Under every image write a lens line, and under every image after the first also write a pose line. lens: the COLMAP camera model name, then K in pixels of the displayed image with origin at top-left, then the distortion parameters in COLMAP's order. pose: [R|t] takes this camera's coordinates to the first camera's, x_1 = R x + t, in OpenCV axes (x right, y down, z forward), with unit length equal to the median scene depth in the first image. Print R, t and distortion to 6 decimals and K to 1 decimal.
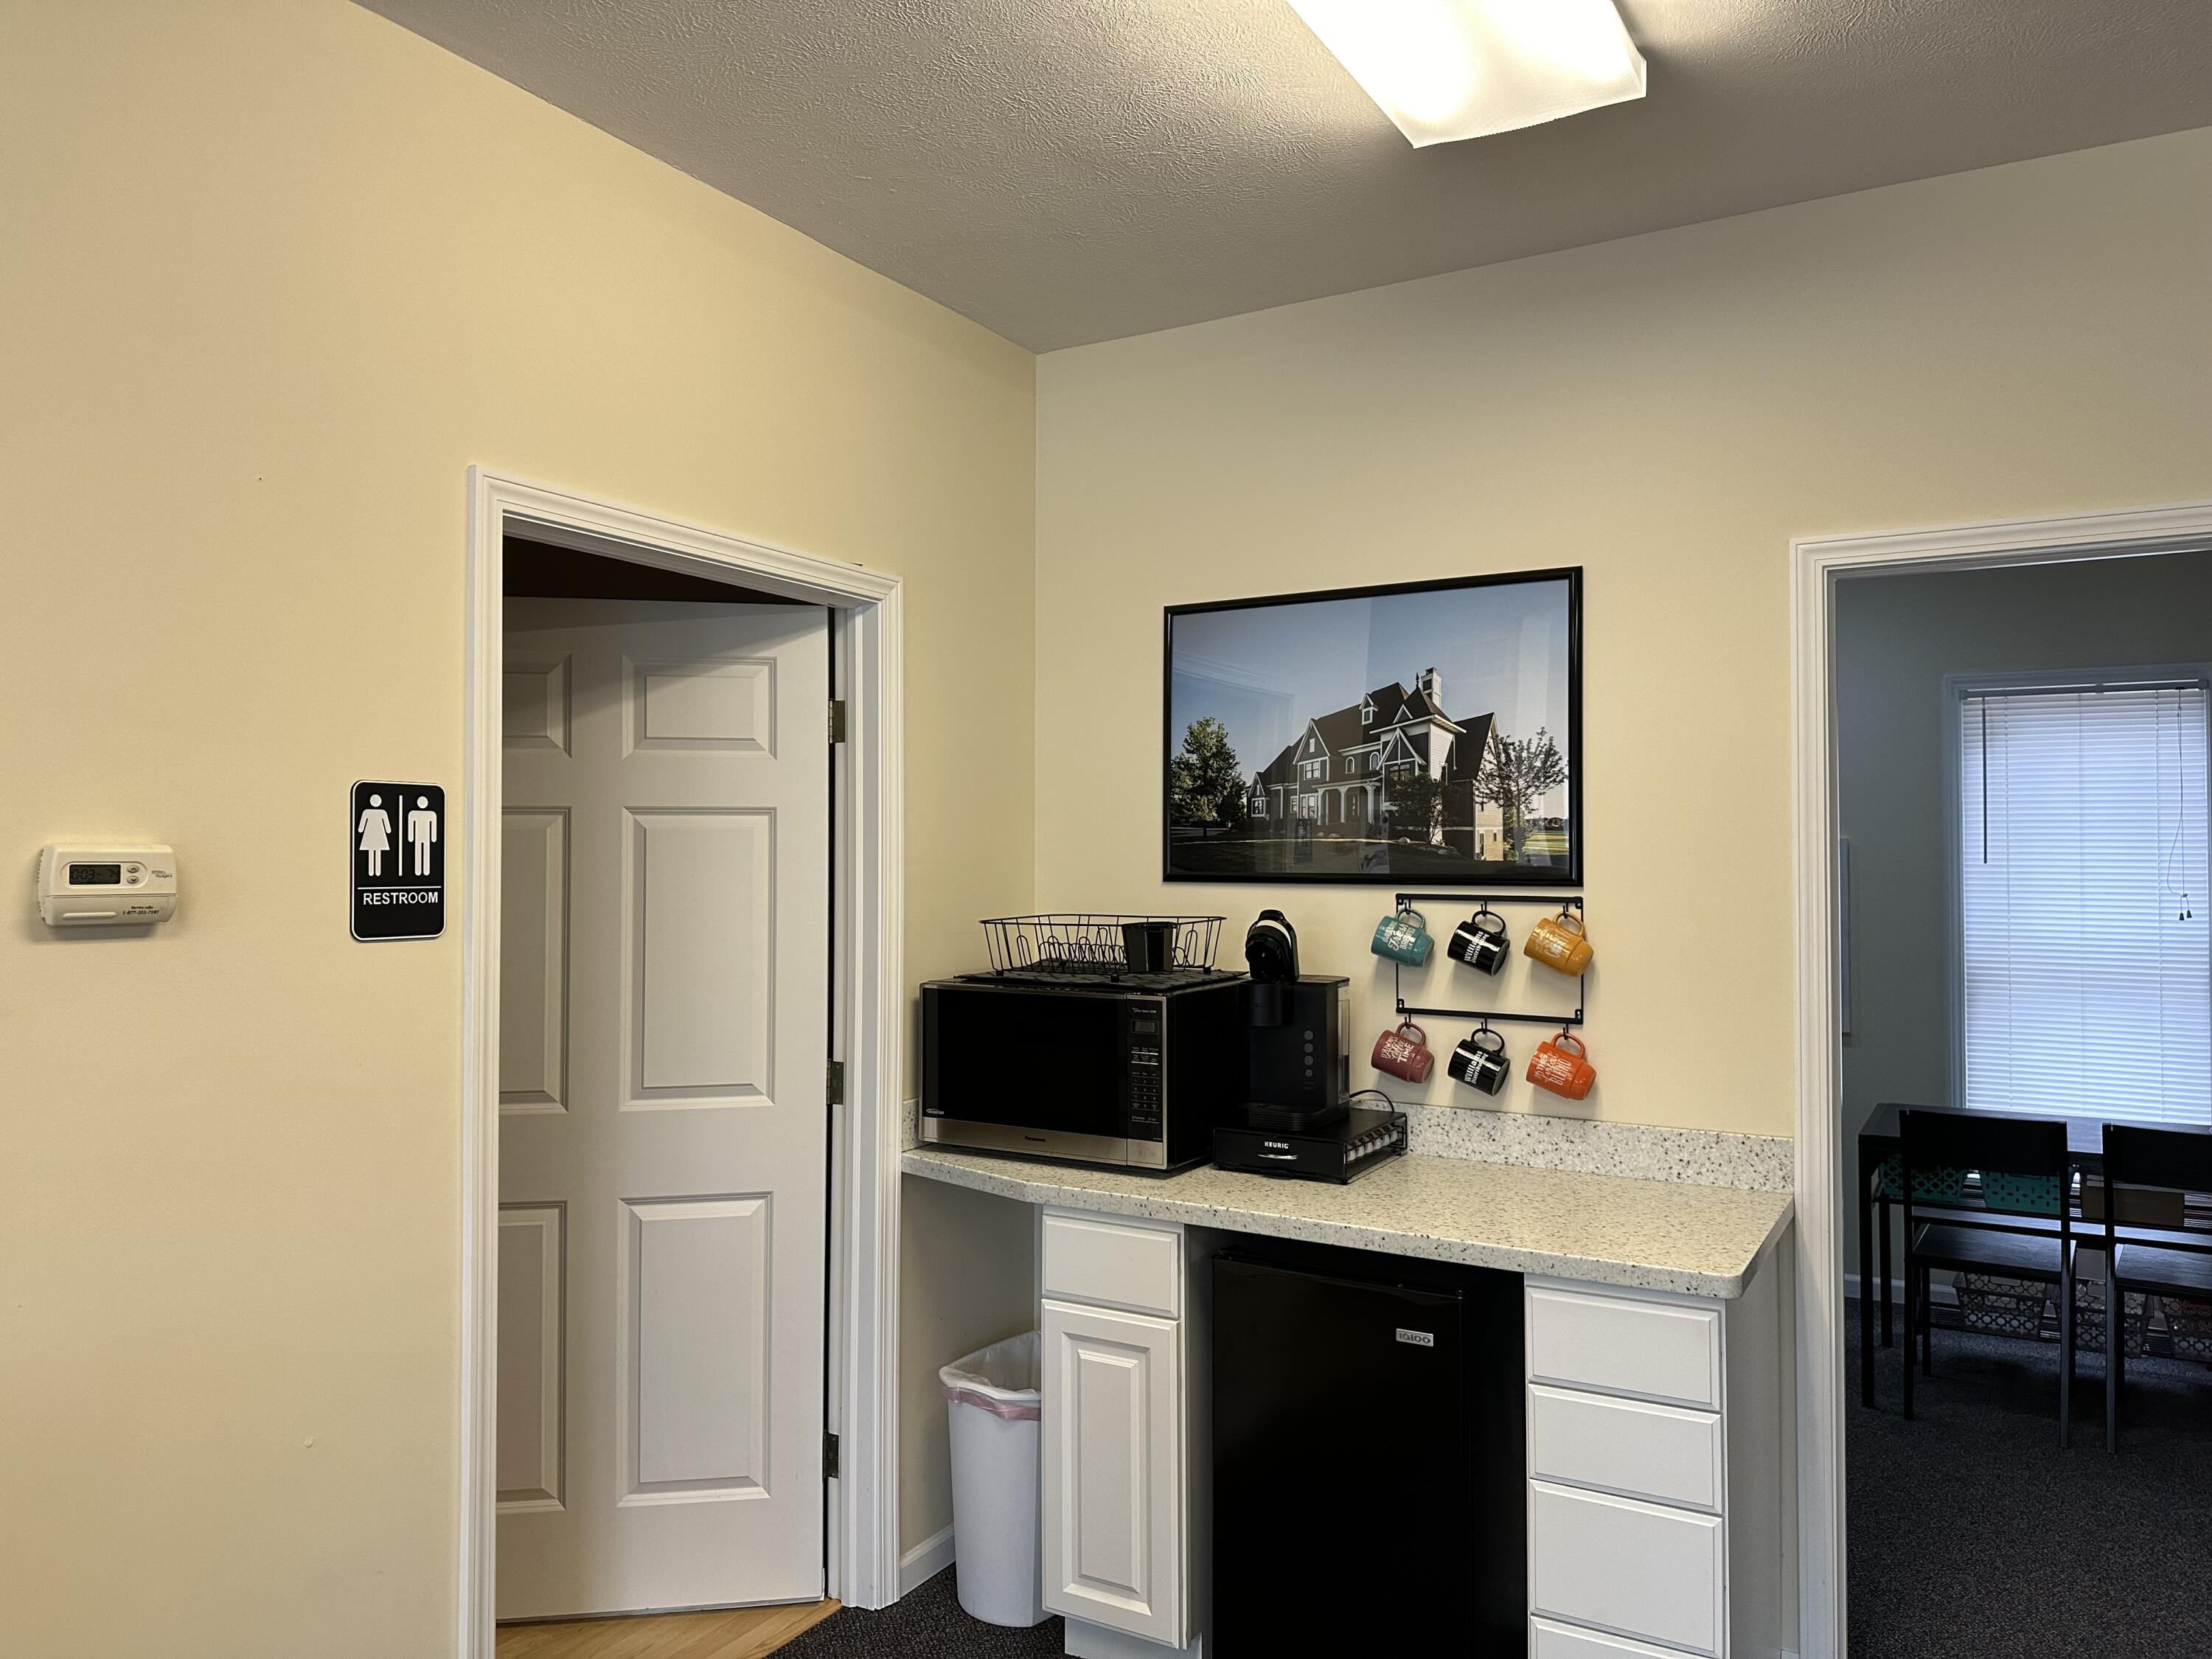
lens RADIAL K [[1549.6, 0, 1091.2], [0, 1549.6, 783.8], [0, 0, 1]] dist [0.024095, -0.033809]
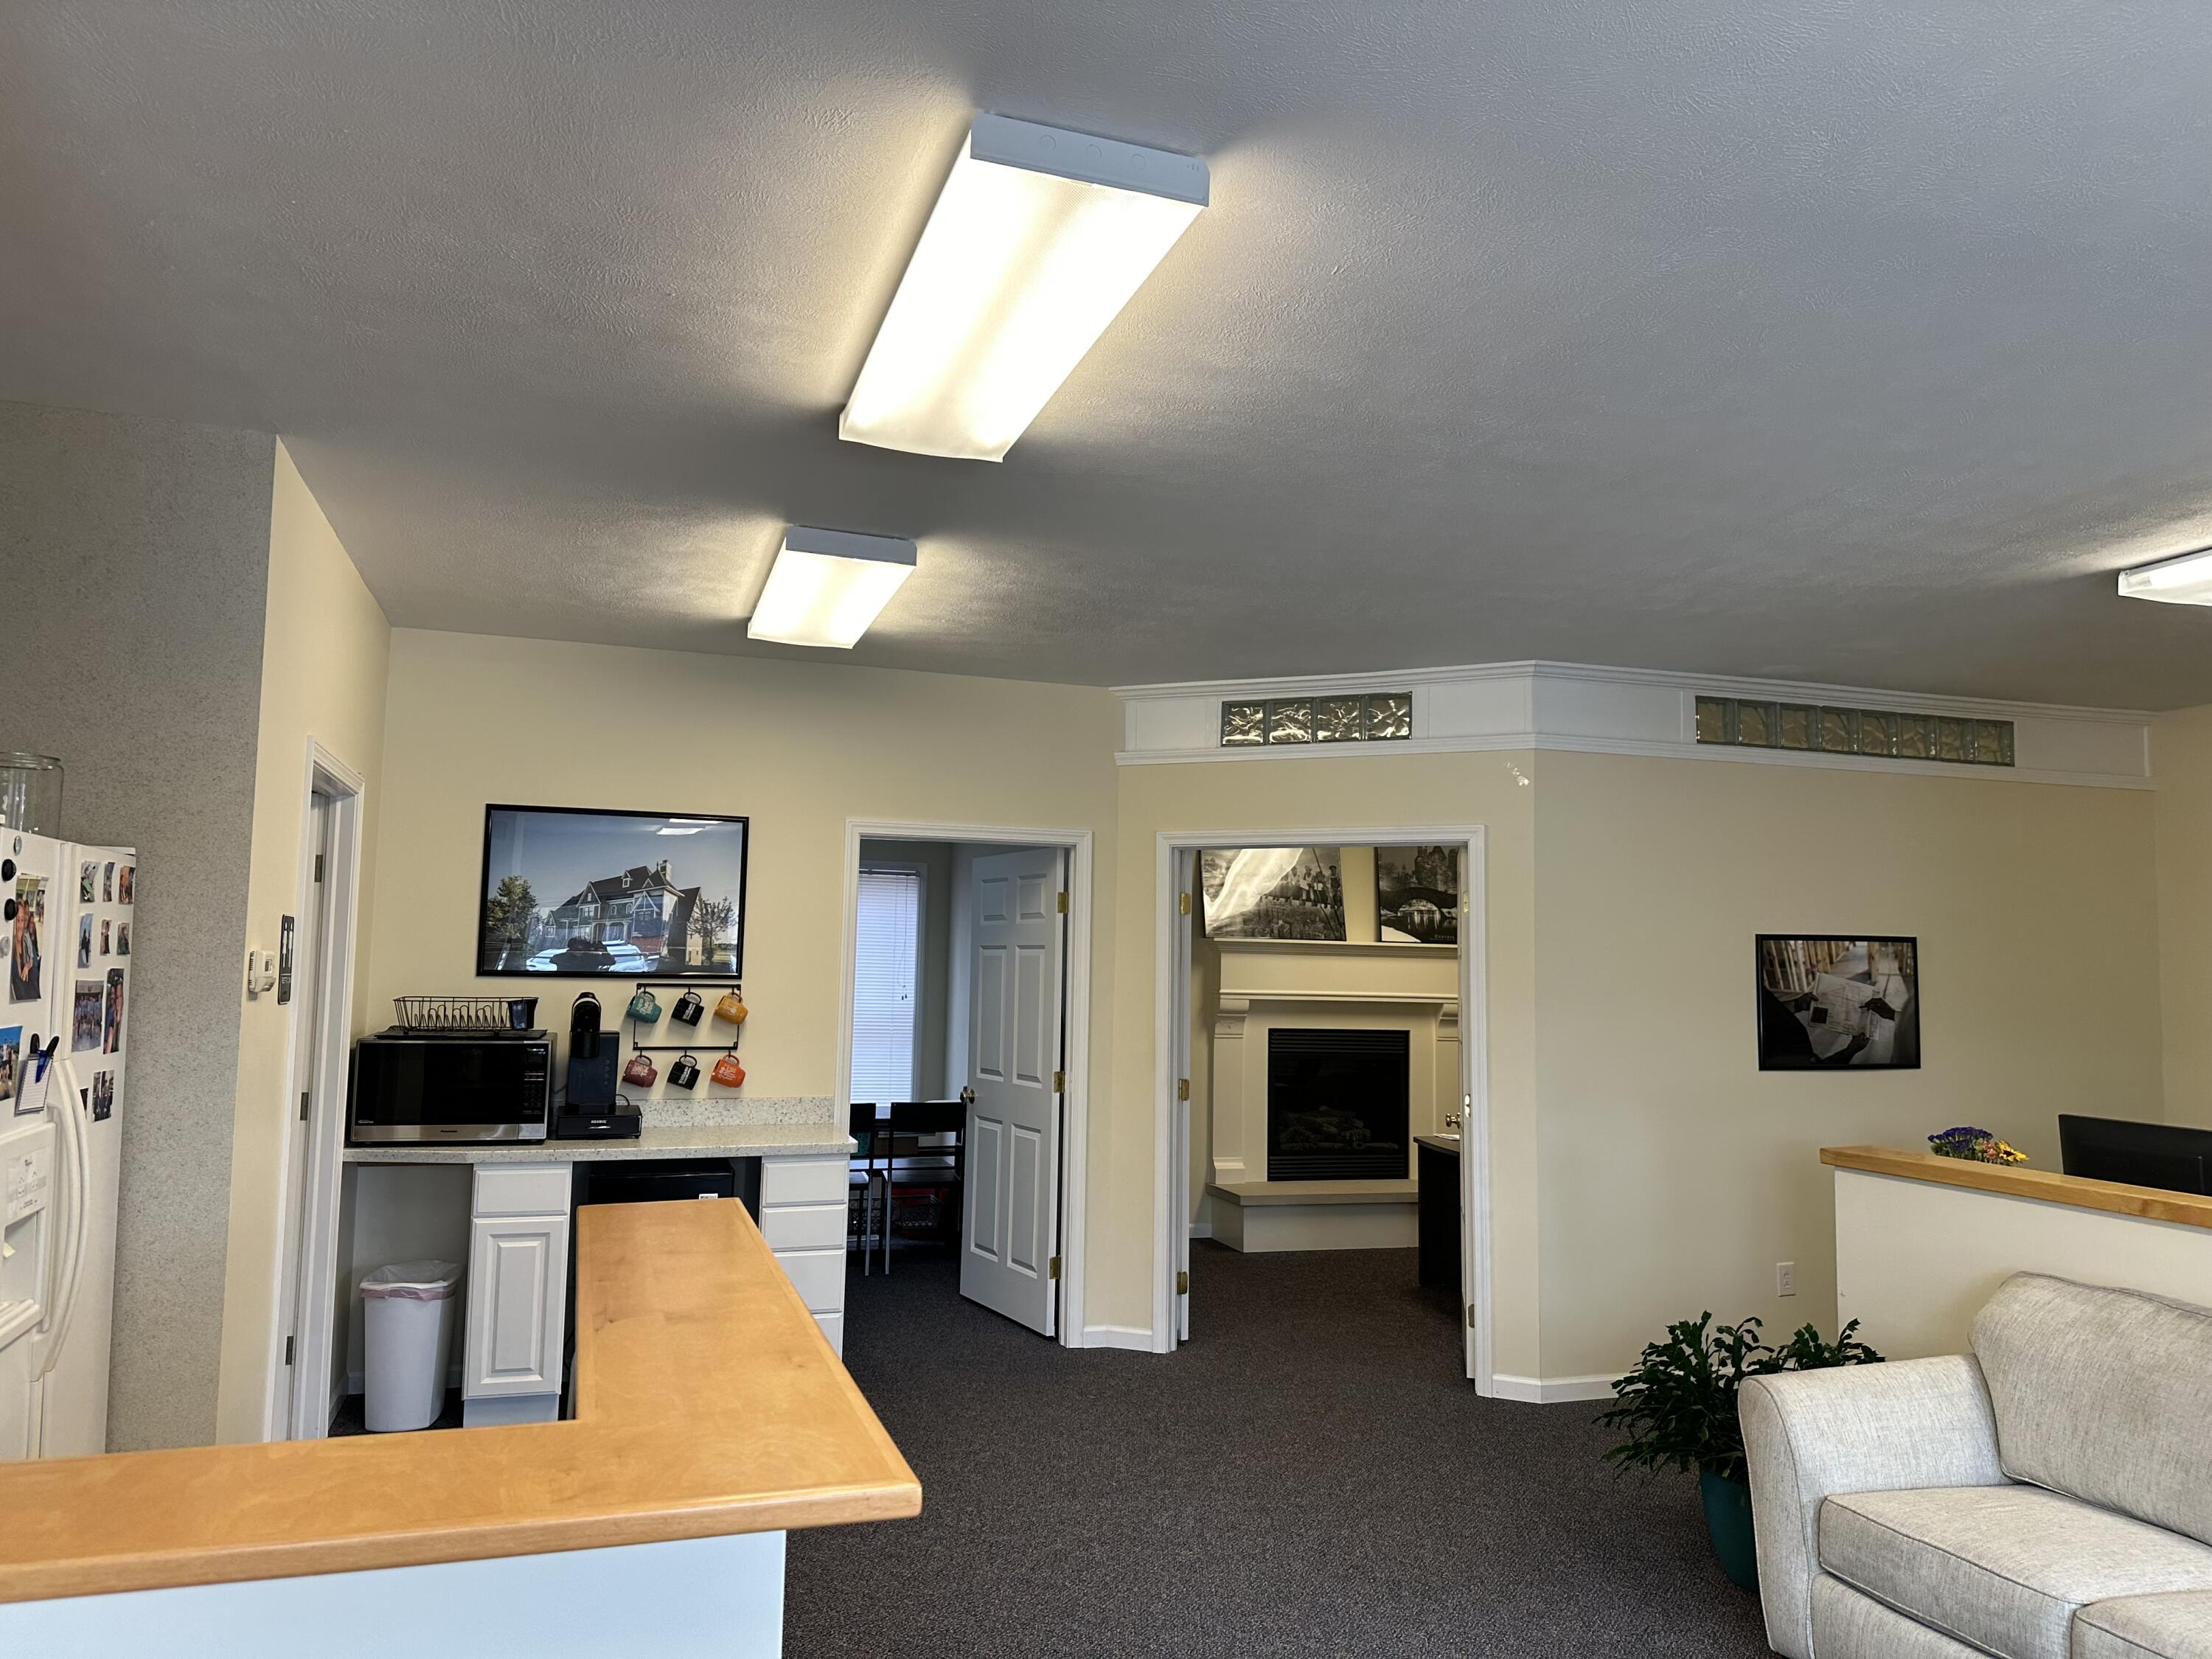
lens RADIAL K [[1549.6, 0, 1121.9], [0, 1549.6, 852.2], [0, 0, 1]] dist [0.024095, -0.033809]
pose [[0.647563, 0.067892, 0.758981, -0.842984], [-0.052201, 0.997636, -0.044702, -0.030253], [-0.760221, -0.010673, 0.649576, -0.614788]]
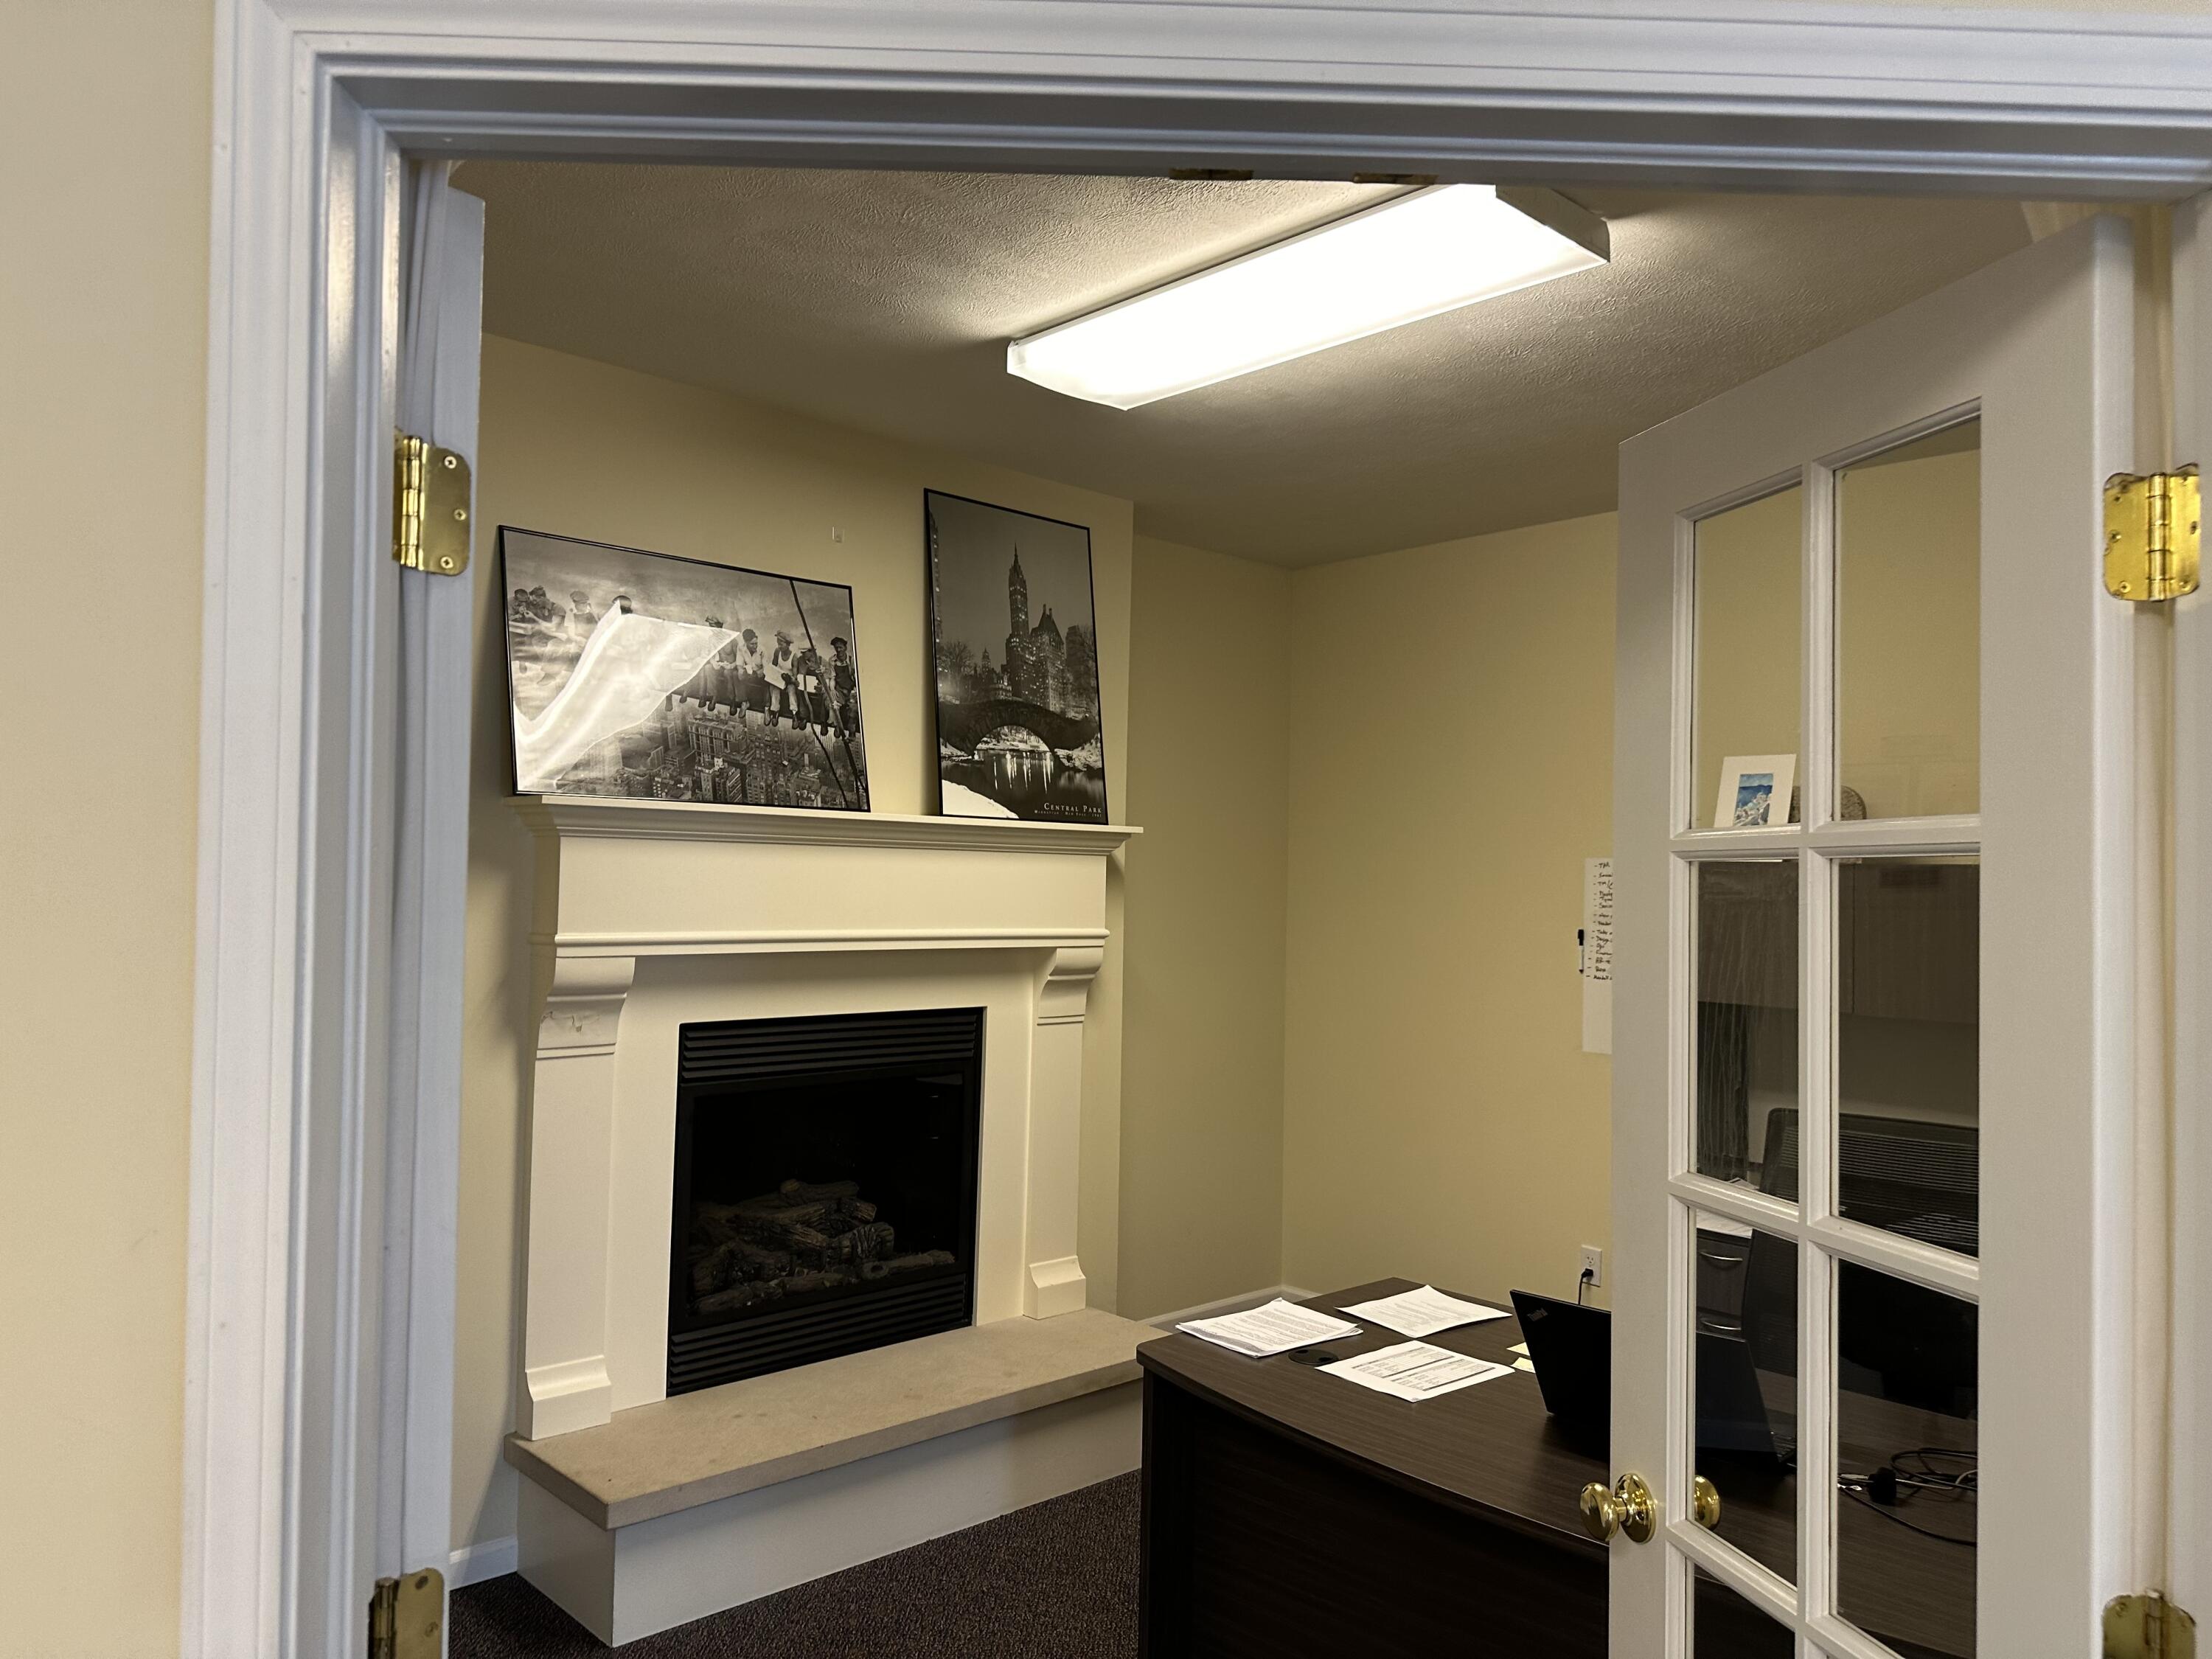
lens RADIAL K [[1549.6, 0, 1151.0], [0, 1549.6, 807.1], [0, 0, 1]] dist [0.024095, -0.033809]
pose [[0.252413, 0.047166, 0.966469, 0.521391], [-0.060336, 0.997635, -0.032929, 0.008051], [-0.965737, -0.050002, 0.254662, 0.434810]]
